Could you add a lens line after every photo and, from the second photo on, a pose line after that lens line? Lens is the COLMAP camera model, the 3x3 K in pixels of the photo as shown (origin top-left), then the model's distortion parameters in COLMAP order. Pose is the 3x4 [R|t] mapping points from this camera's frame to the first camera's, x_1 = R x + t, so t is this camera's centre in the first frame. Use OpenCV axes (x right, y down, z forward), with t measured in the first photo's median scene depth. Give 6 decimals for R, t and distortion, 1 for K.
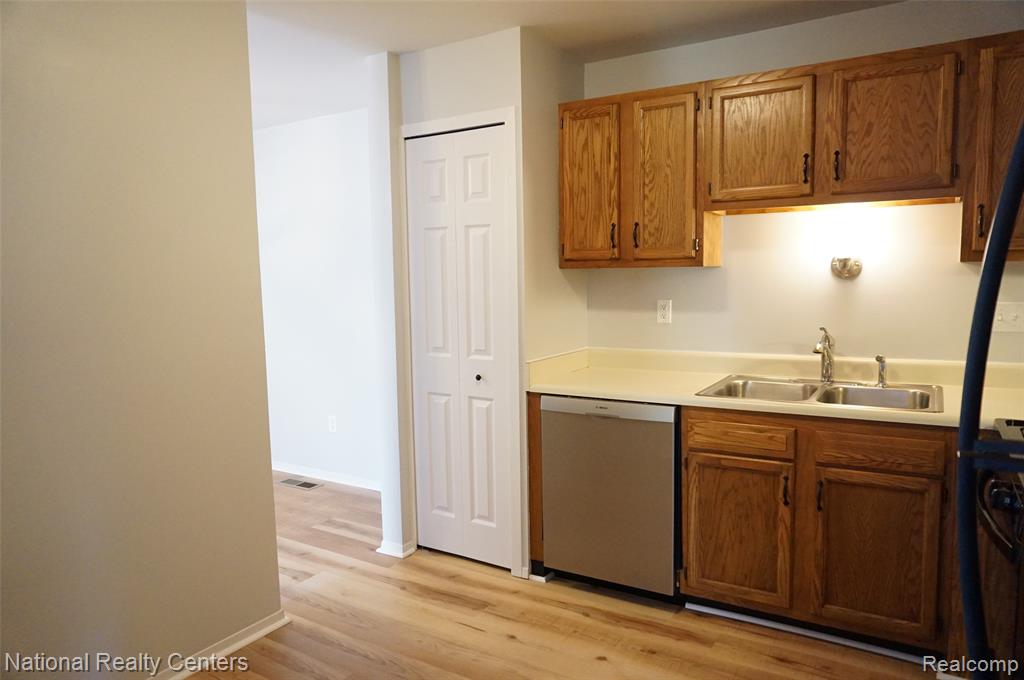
lens RADIAL K [[706.3, 0, 511.8], [0, 706.3, 340.6], [0, 0, 1]] dist [0.002080, 0.007503]
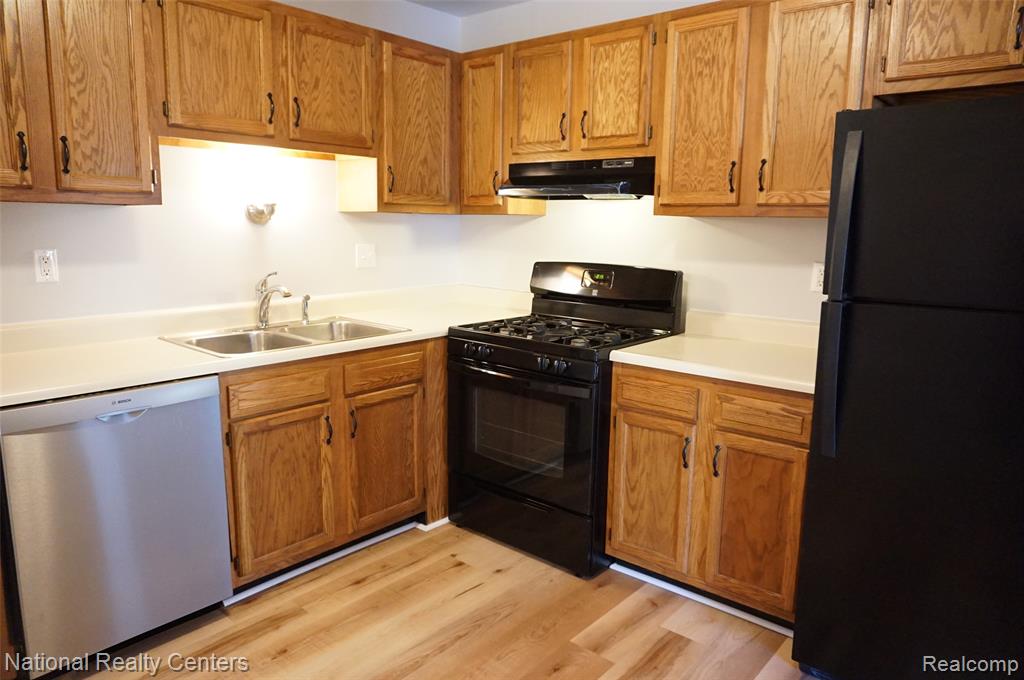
lens RADIAL K [[706.3, 0, 511.6], [0, 706.3, 337.3], [0, 0, 1]] dist [0.002080, 0.007503]
pose [[0.155941, -0.139222, 0.977906, -0.531222], [0.079906, 0.988551, 0.127996, -0.029806], [-0.984529, 0.058181, 0.165280, 0.532014]]
